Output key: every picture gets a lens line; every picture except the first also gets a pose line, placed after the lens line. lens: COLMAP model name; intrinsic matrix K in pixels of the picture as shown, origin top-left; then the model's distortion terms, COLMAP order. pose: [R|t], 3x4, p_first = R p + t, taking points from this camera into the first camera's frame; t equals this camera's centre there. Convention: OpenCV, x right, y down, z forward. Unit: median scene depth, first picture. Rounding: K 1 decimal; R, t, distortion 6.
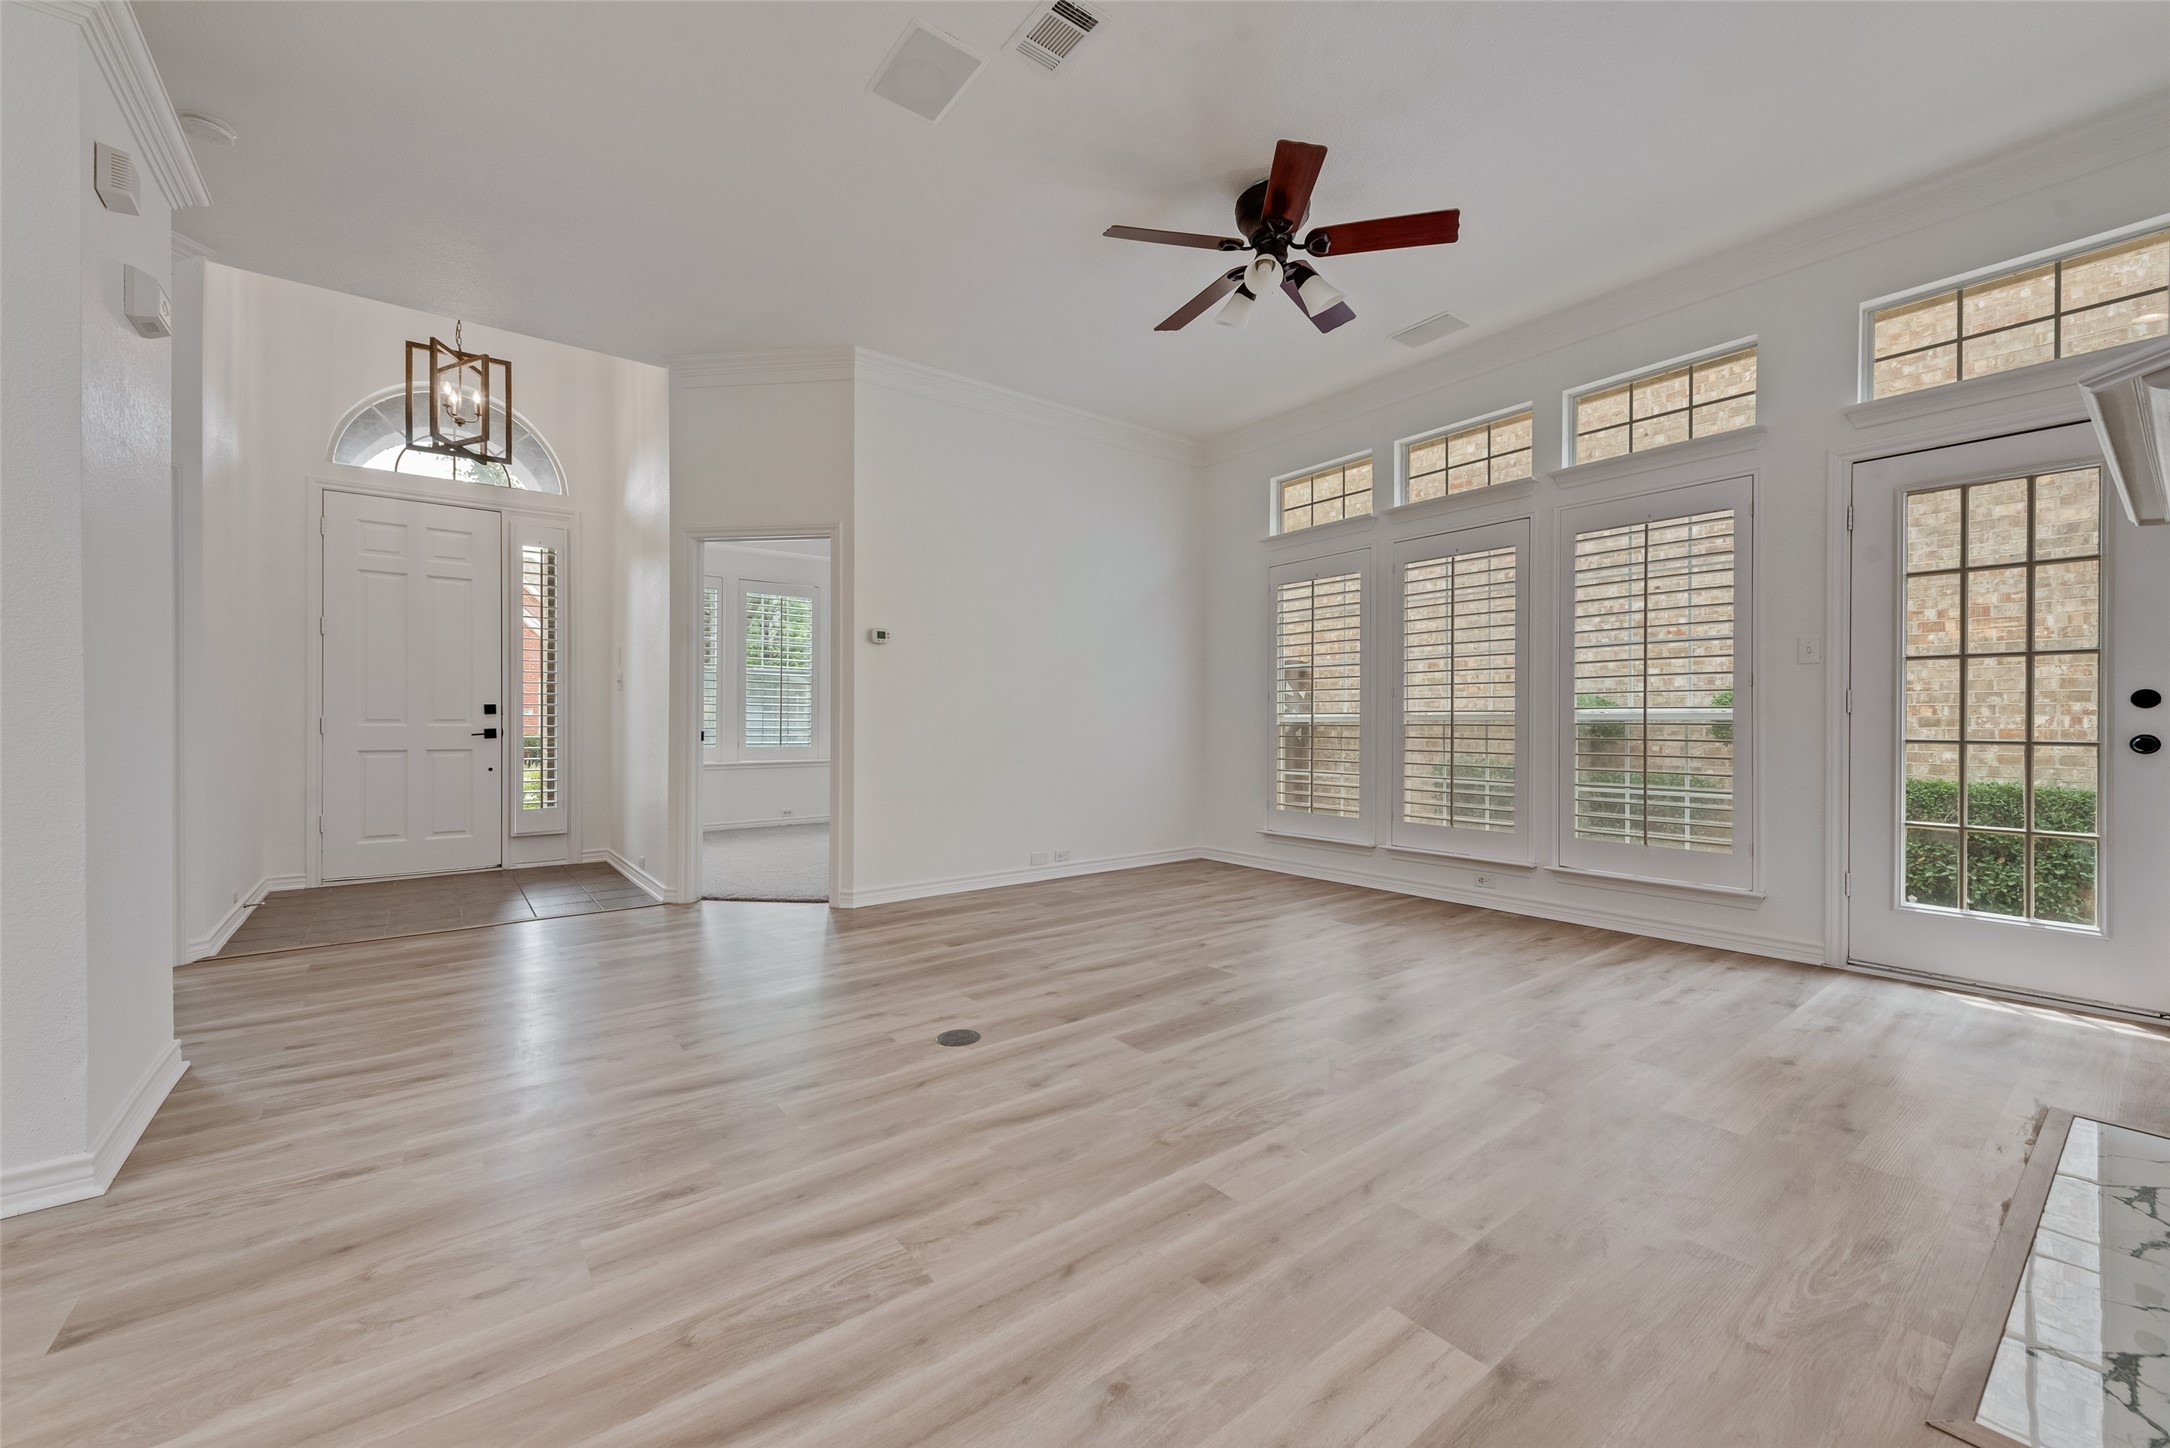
lens RADIAL K [[850.2, 0, 1076.2], [0, 850.2, 715.9], [0, 0, 1]] dist [0.028632, -0.010681]
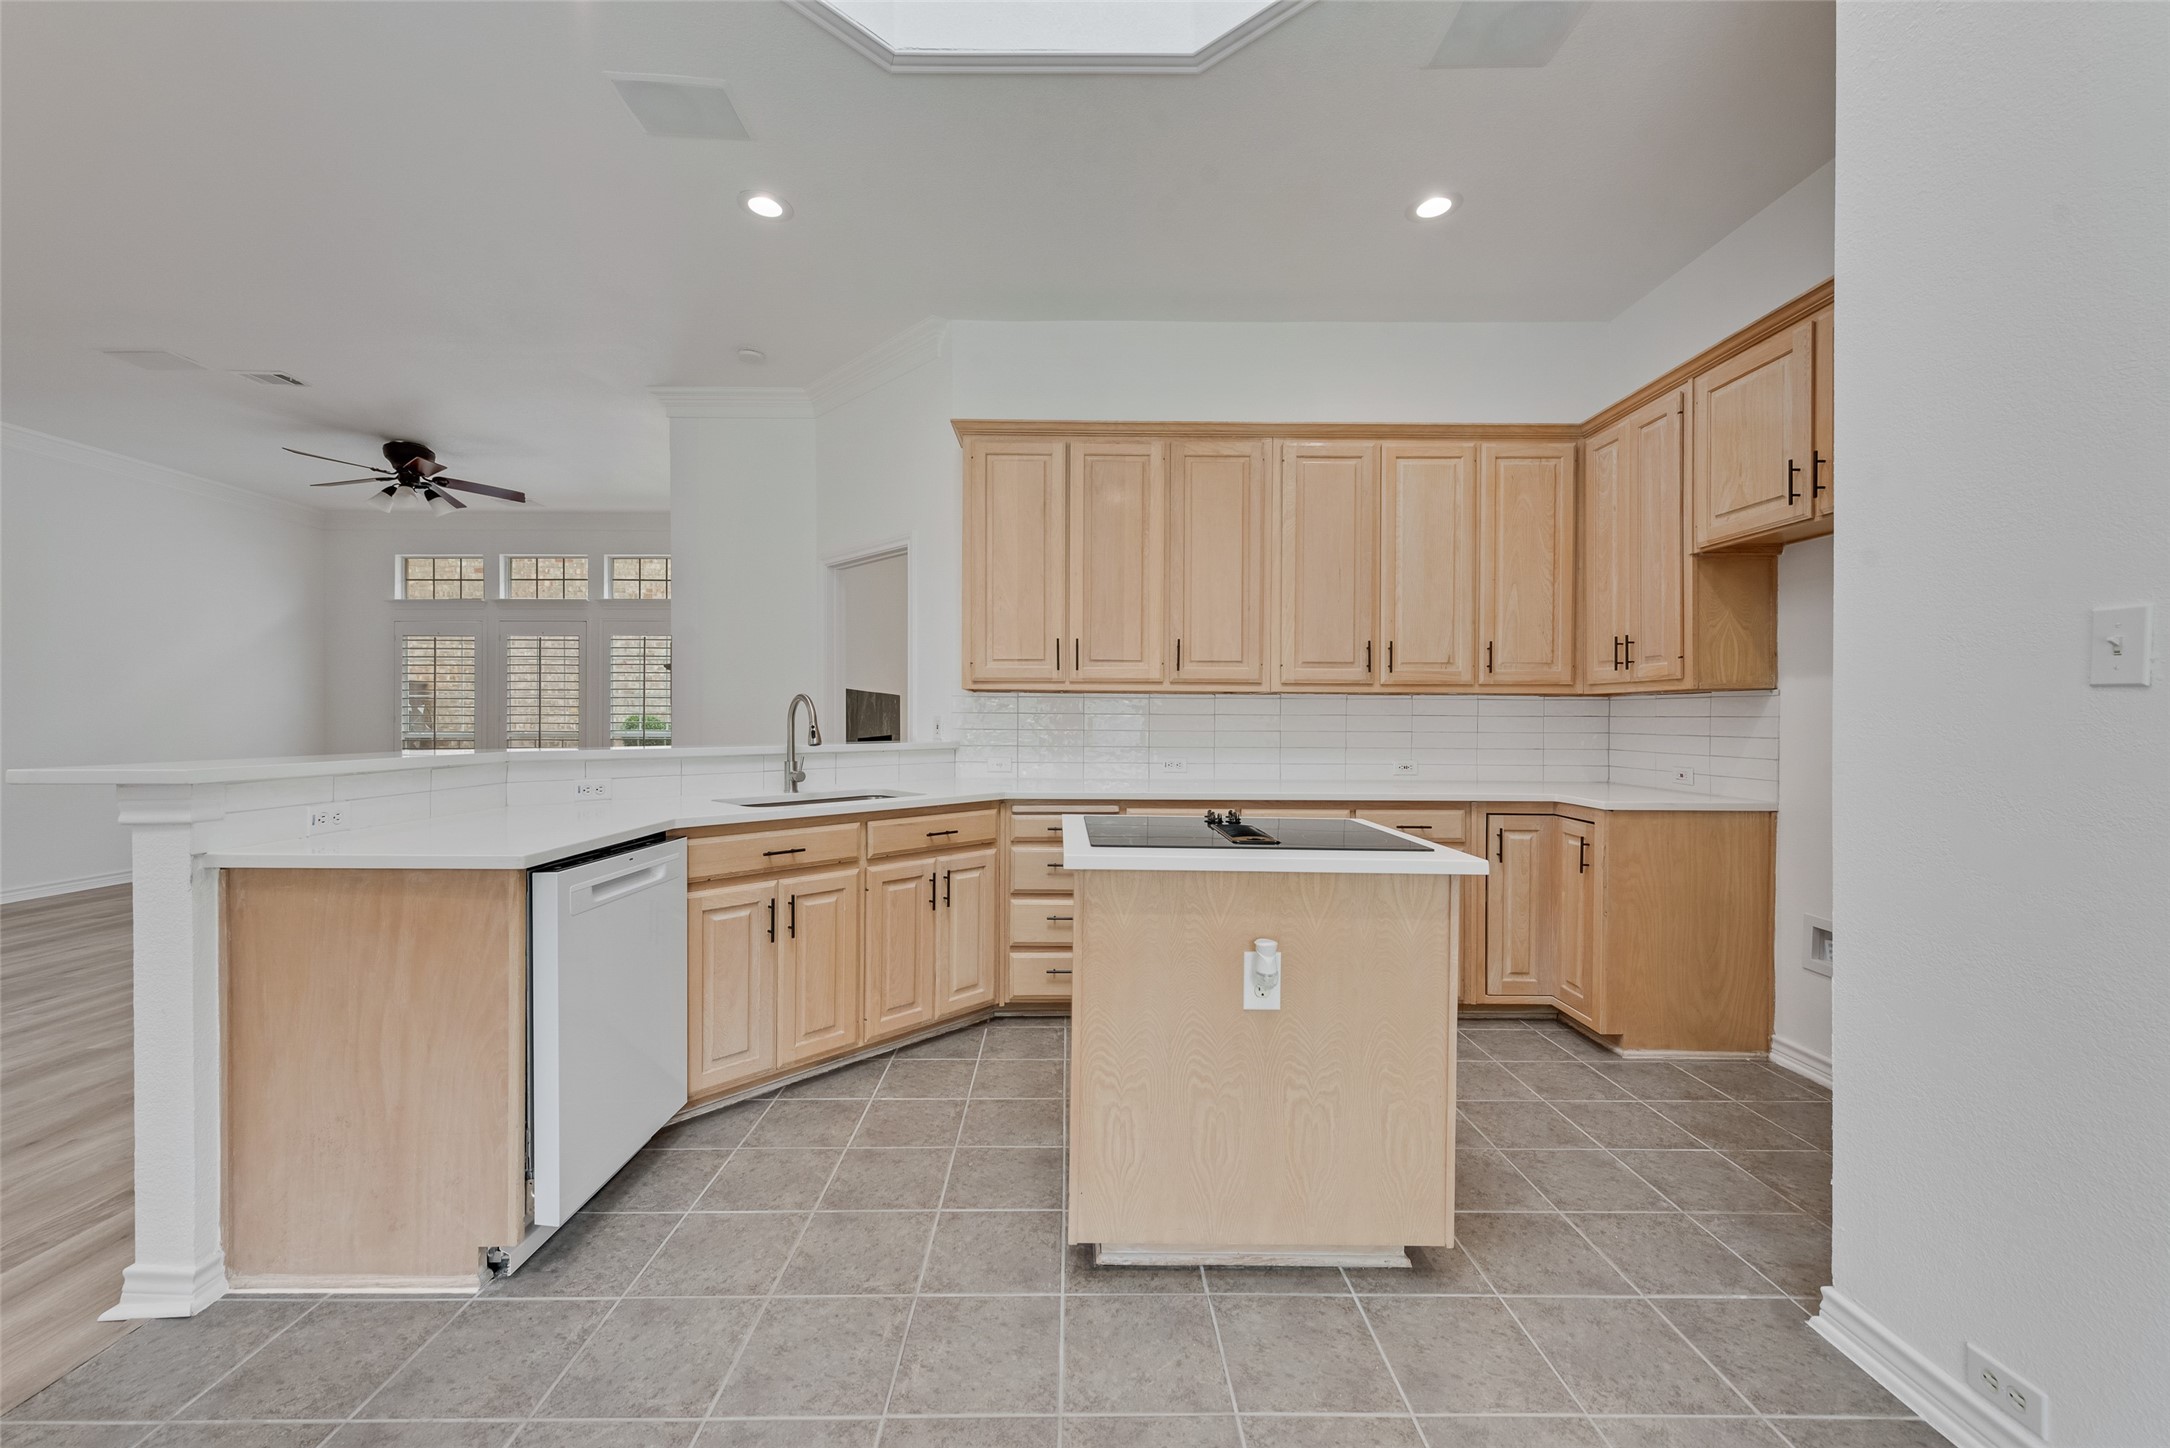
lens RADIAL K [[849.5, 0, 1072.7], [0, 849.5, 722.6], [0, 0, 1]] dist [0.013304, -0.003743]
pose [[0.603767, -0.001739, 0.797159, -0.322708], [-0.004577, 0.999974, 0.005649, -0.048631], [-0.797148, -0.007059, 0.603743, -1.051869]]
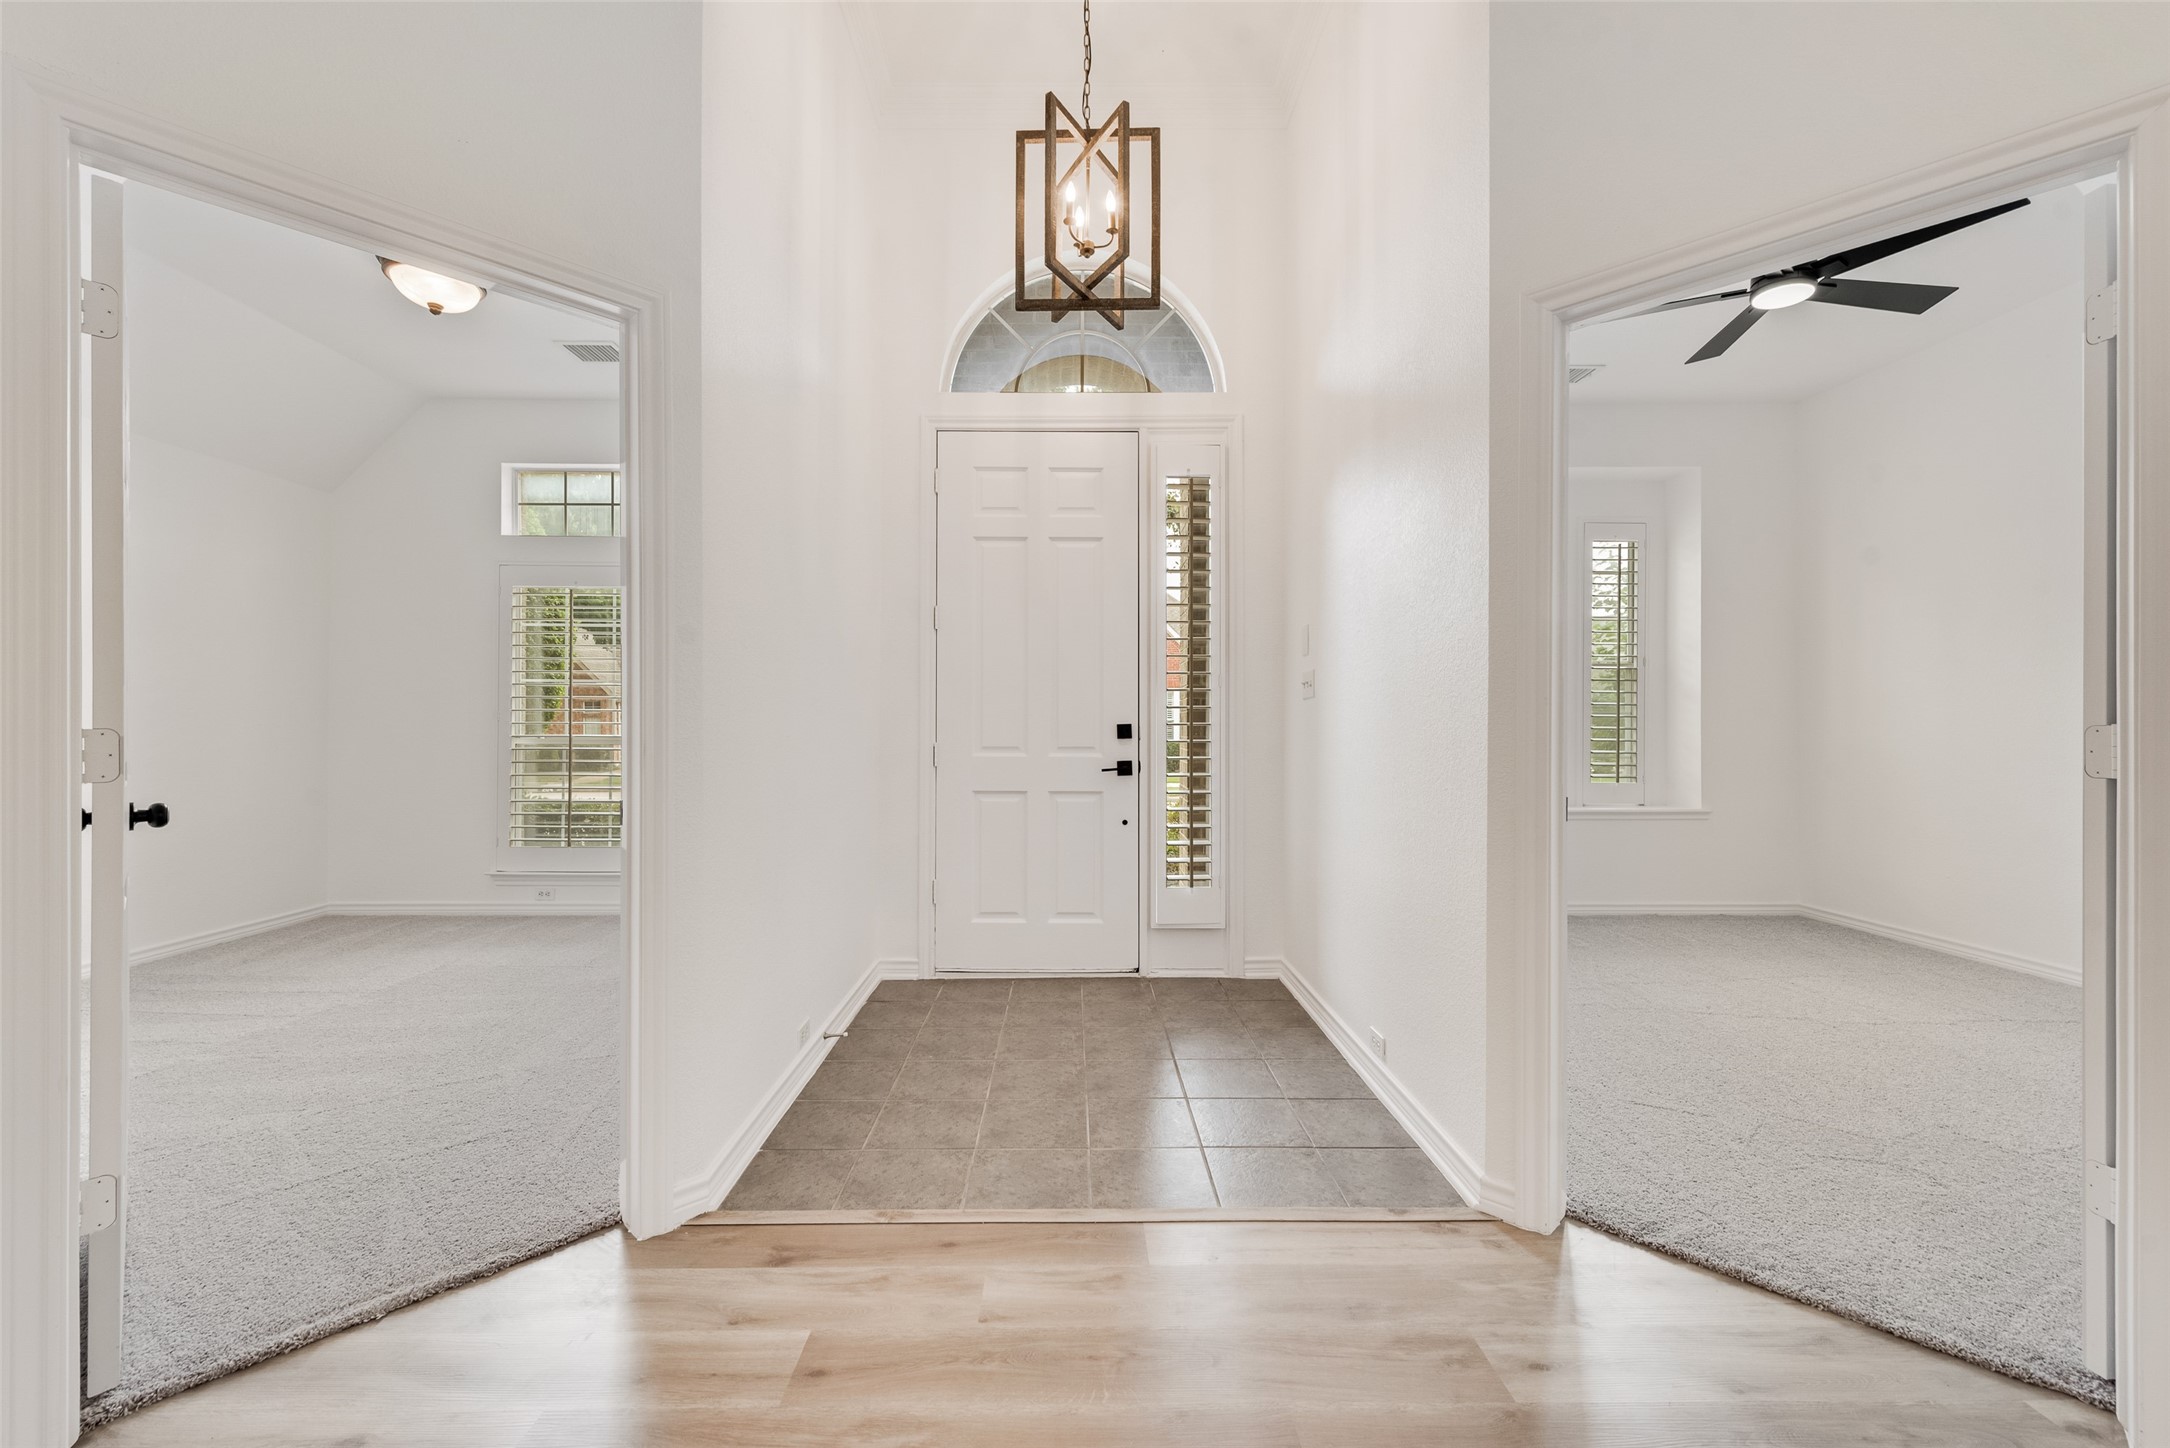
lens RADIAL K [[849.5, 0, 1072.7], [0, 849.5, 722.6], [0, 0, 1]] dist [0.013304, -0.003743]
pose [[0.798092, 0.000500, -0.602535, -0.526867], [0.001032, 0.999997, 0.002197, -0.026266], [0.602535, -0.002375, 0.798089, 0.748839]]
